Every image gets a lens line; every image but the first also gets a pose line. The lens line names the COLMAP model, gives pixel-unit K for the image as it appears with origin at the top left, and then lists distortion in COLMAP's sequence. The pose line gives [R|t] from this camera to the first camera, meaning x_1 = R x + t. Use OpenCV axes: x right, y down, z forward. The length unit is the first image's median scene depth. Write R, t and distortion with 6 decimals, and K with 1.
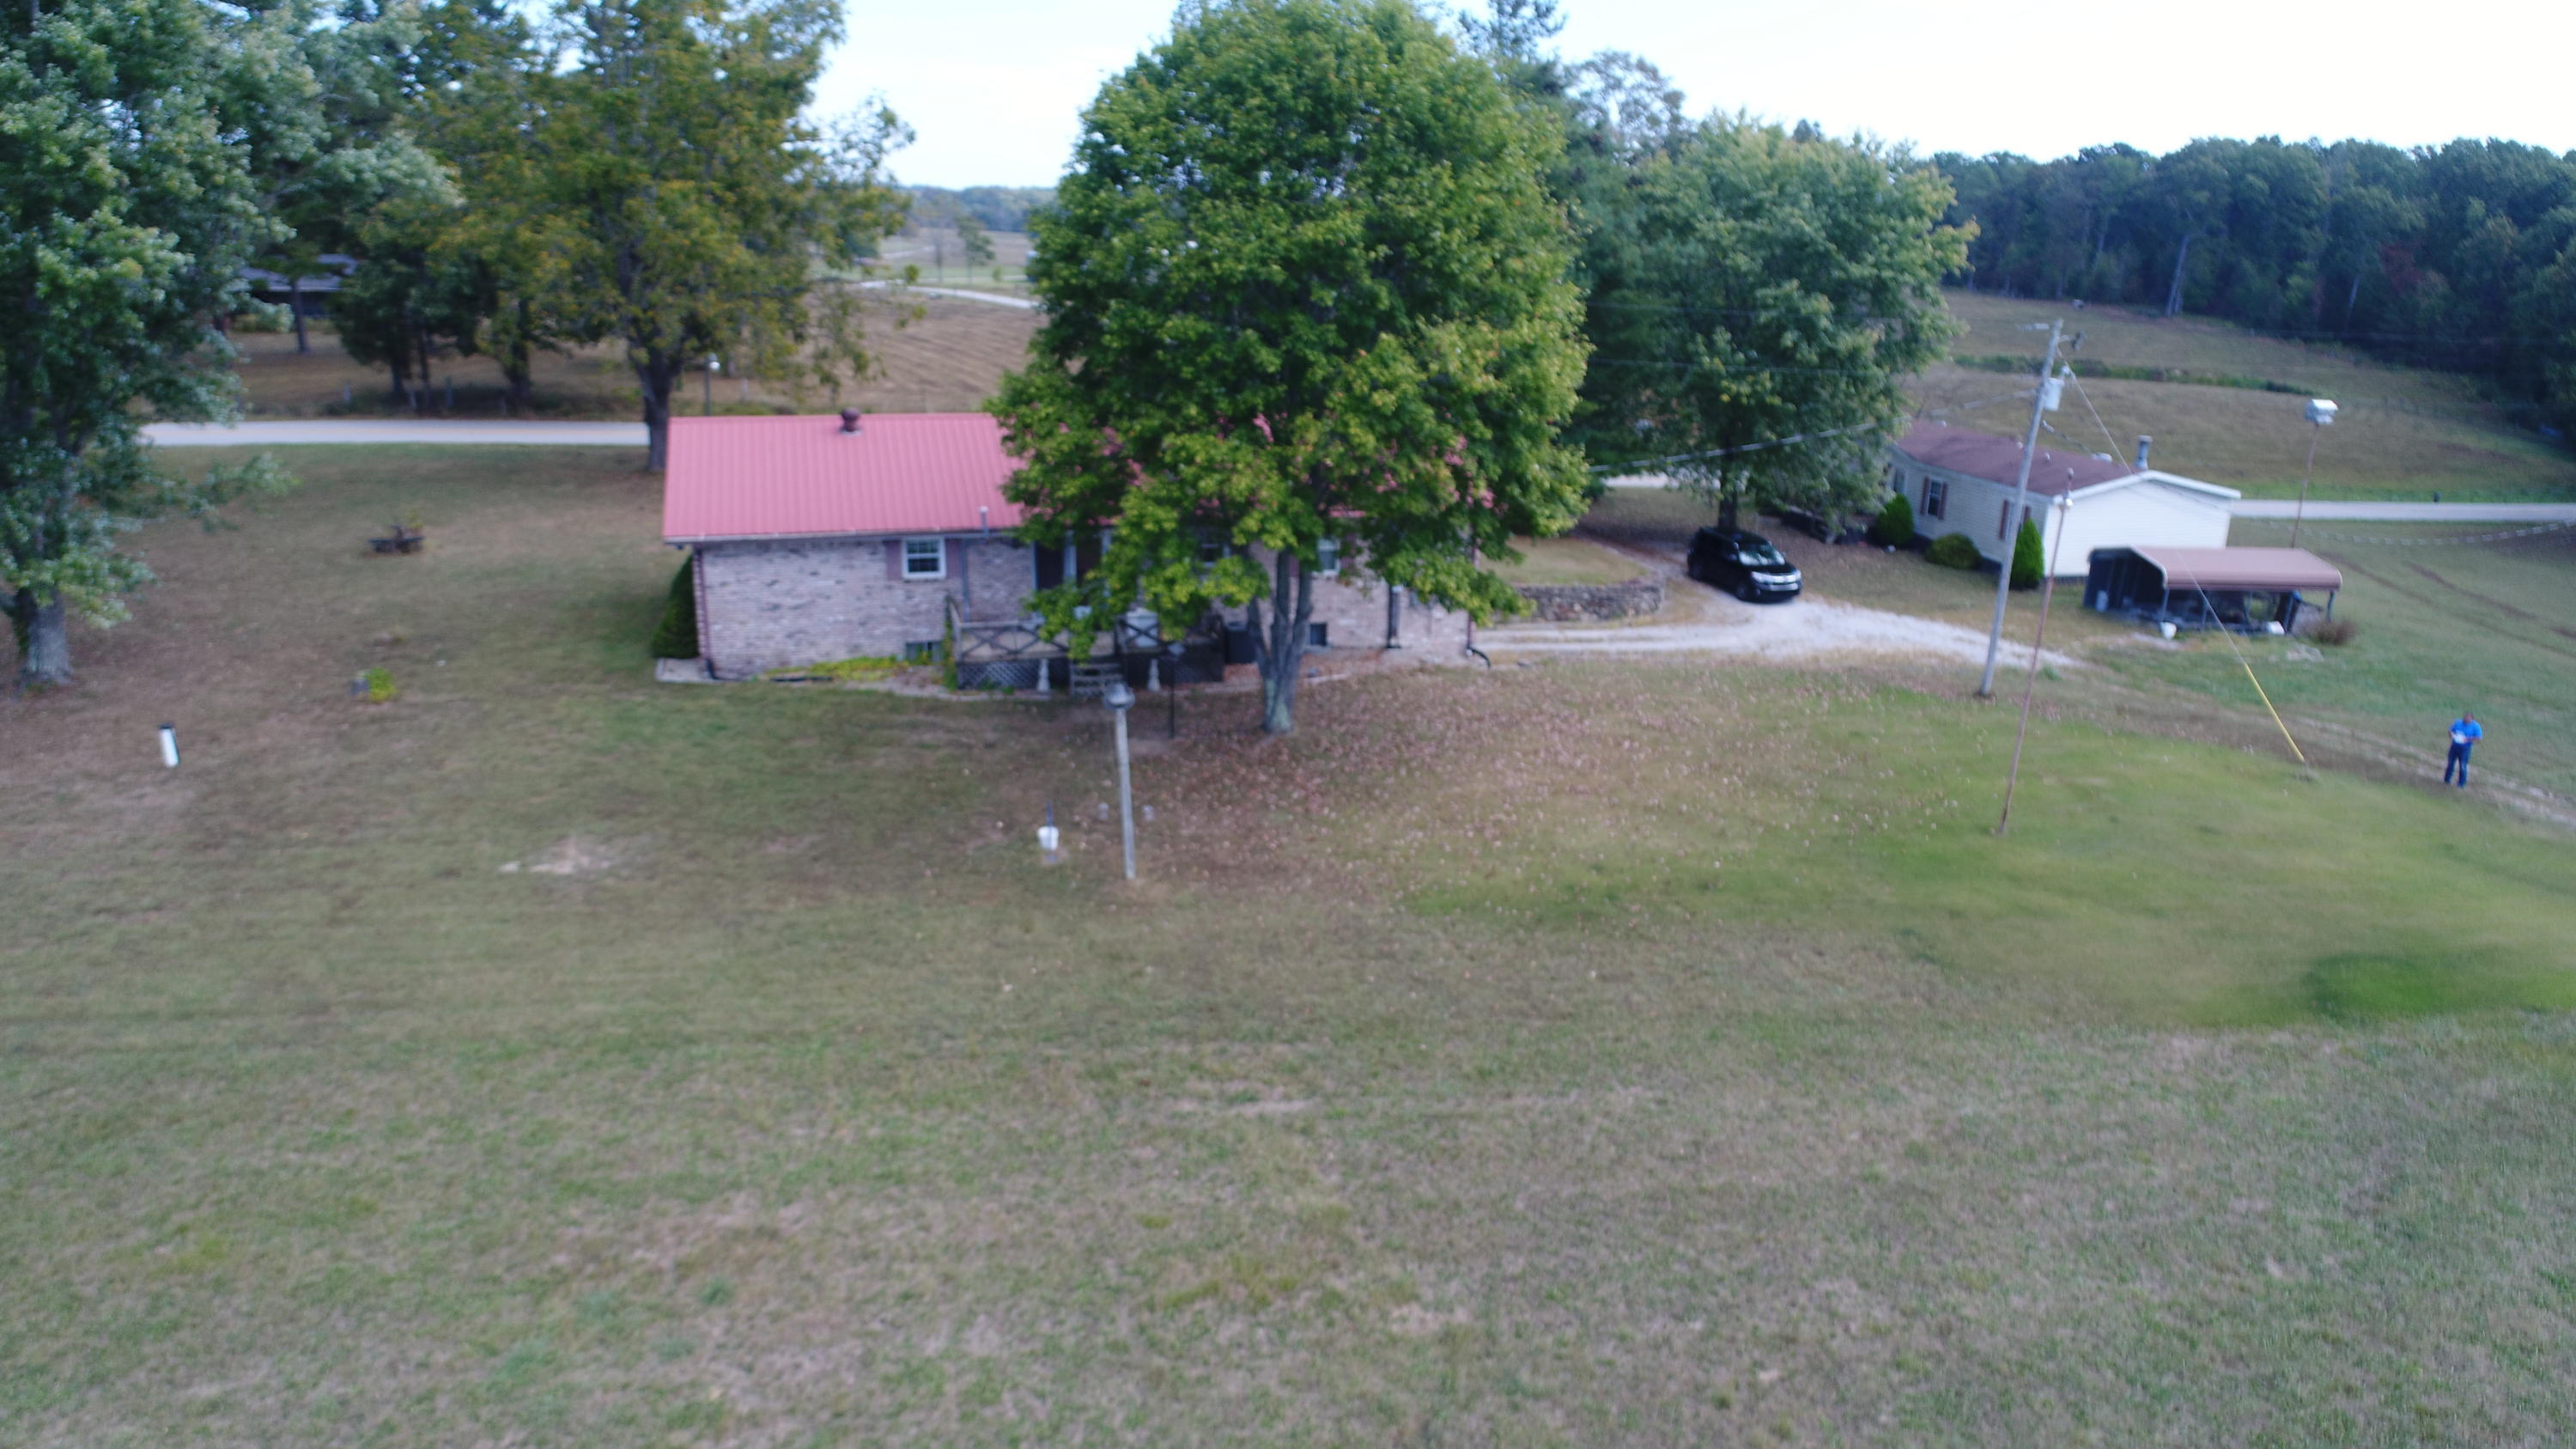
lens RADIAL K [[1733.2, 0, 1280.3], [0, 1733.2, 710.8], [0, 0, 1]] dist [-0.000994, 0.000901]
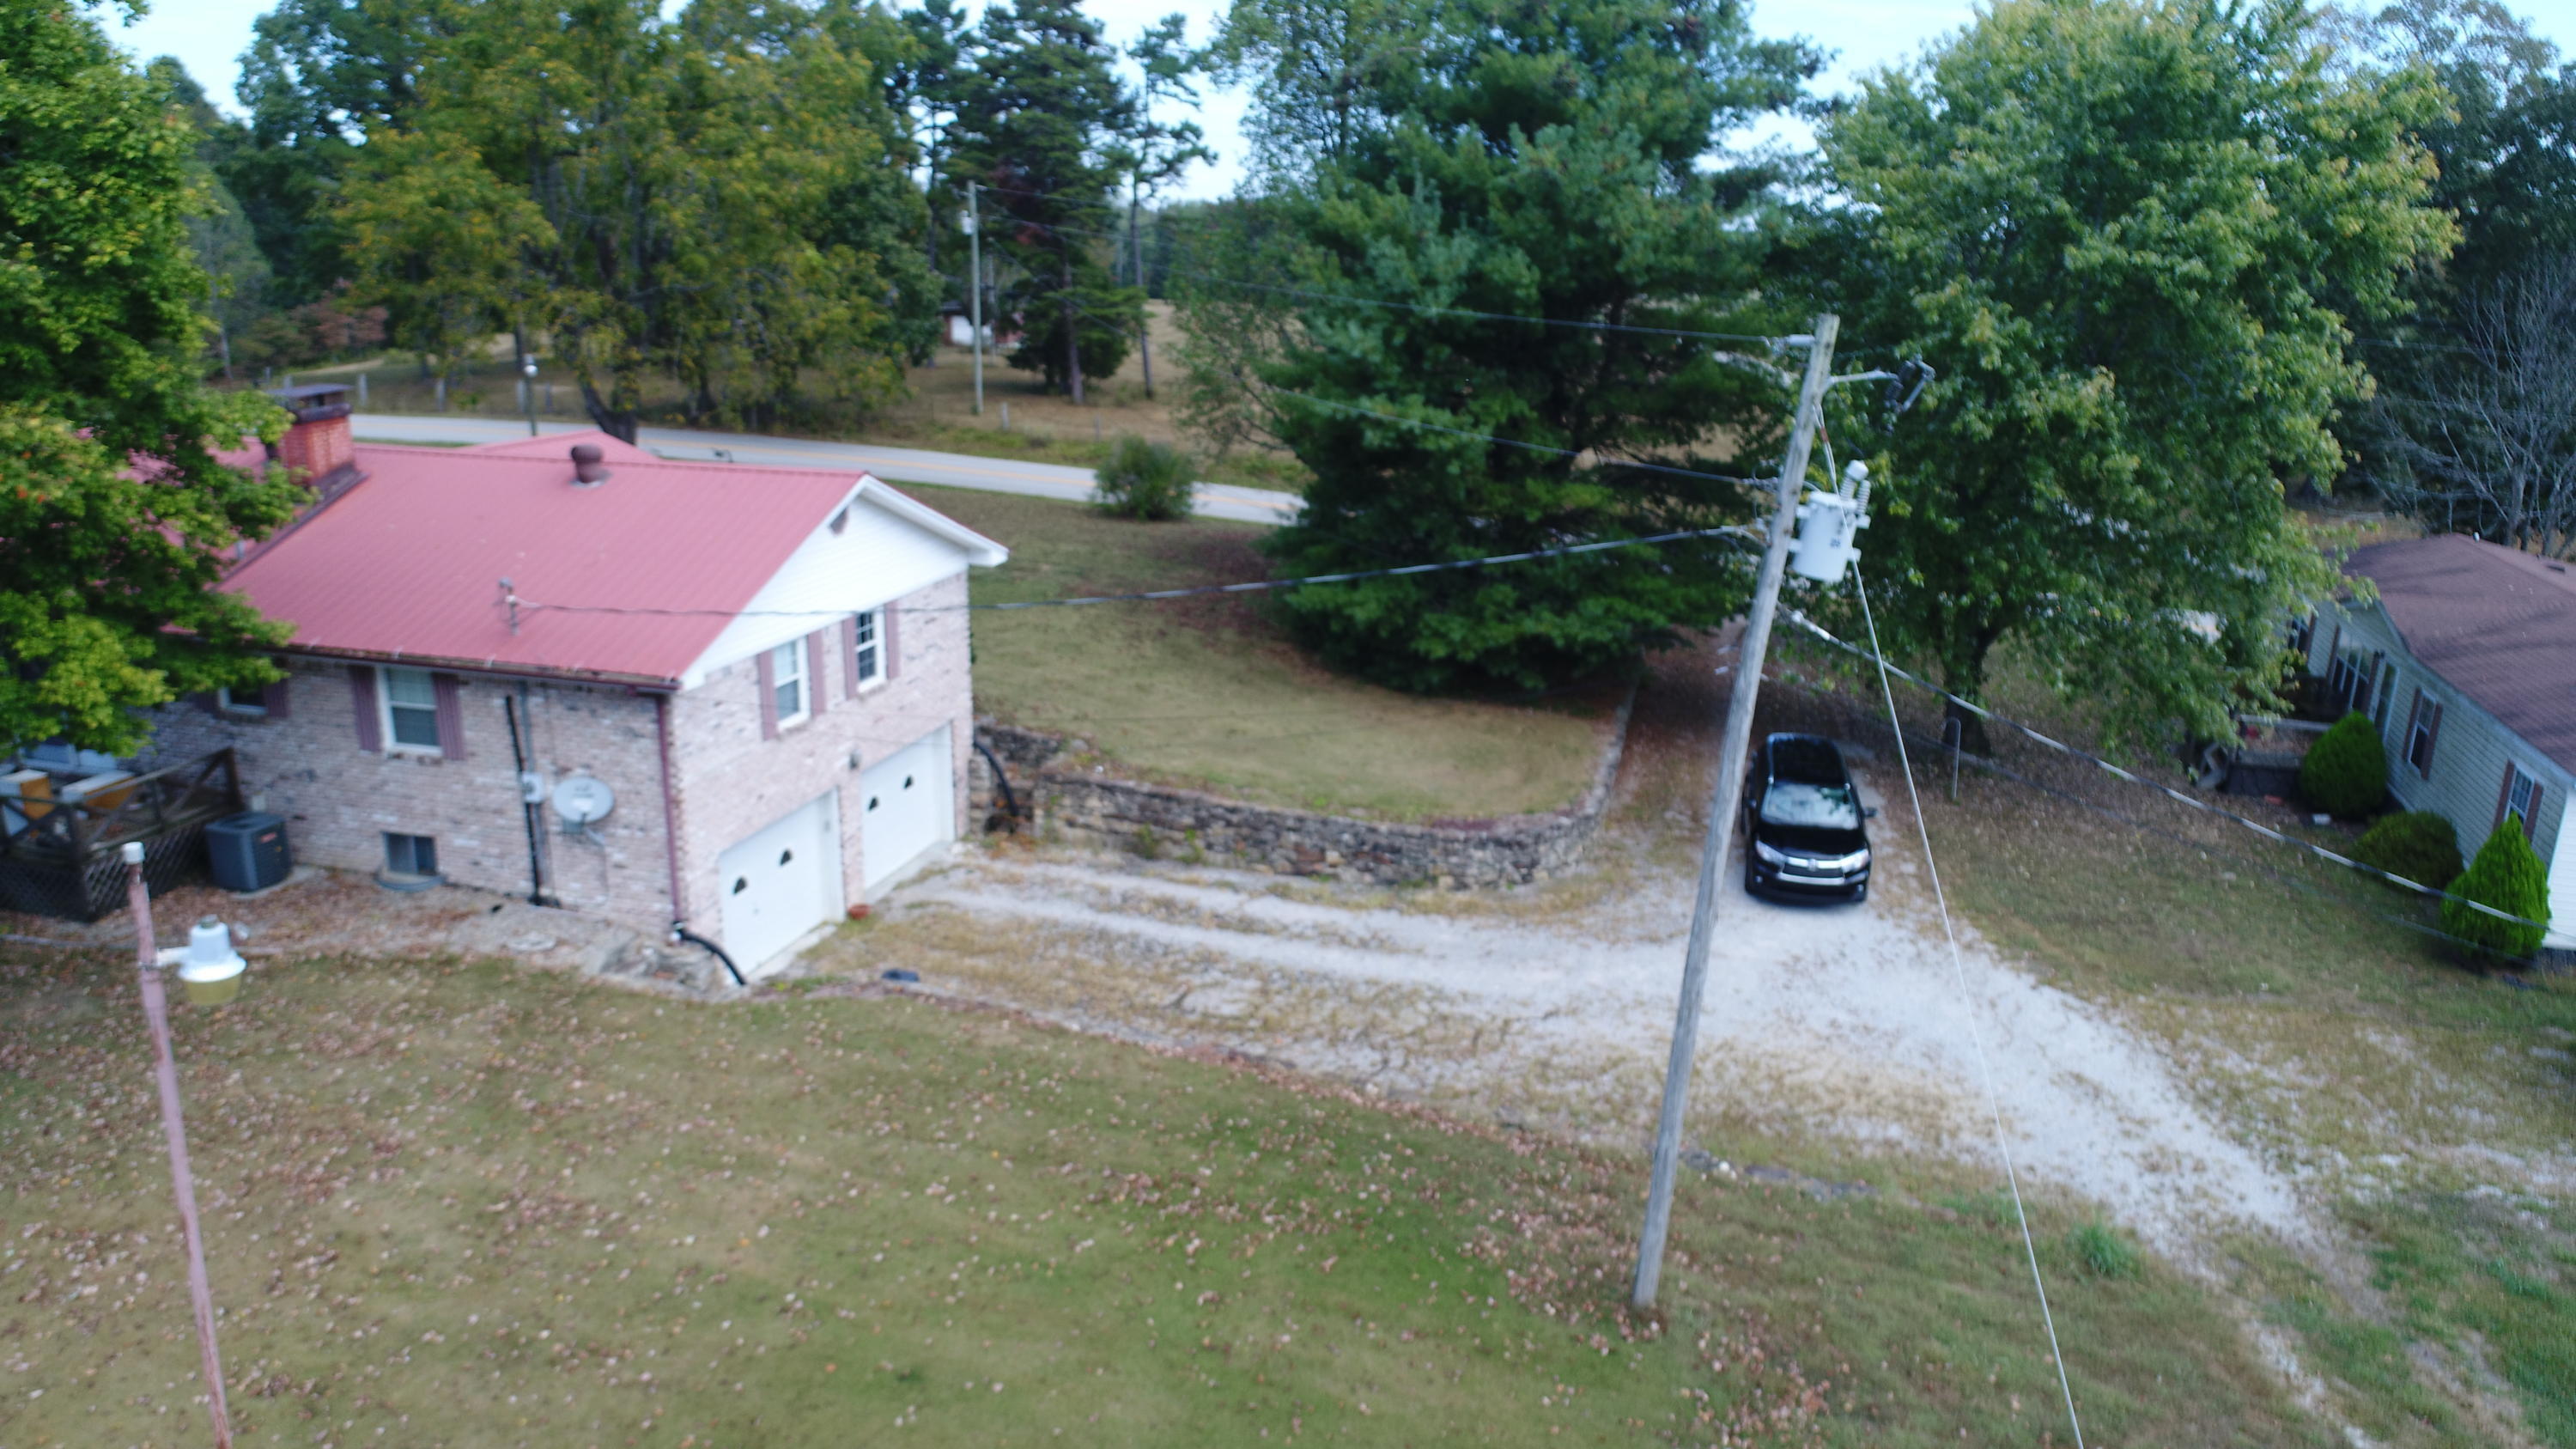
lens RADIAL K [[1733.2, 0, 1258.3], [0, 1733.2, 682.7], [0, 0, 1]] dist [-0.000994, 0.000901]
pose [[0.856861, 0.123357, -0.500572, 0.418421], [-0.144610, 0.989482, -0.003697, -0.108226], [0.494851, 0.075555, 0.865687, 0.510328]]
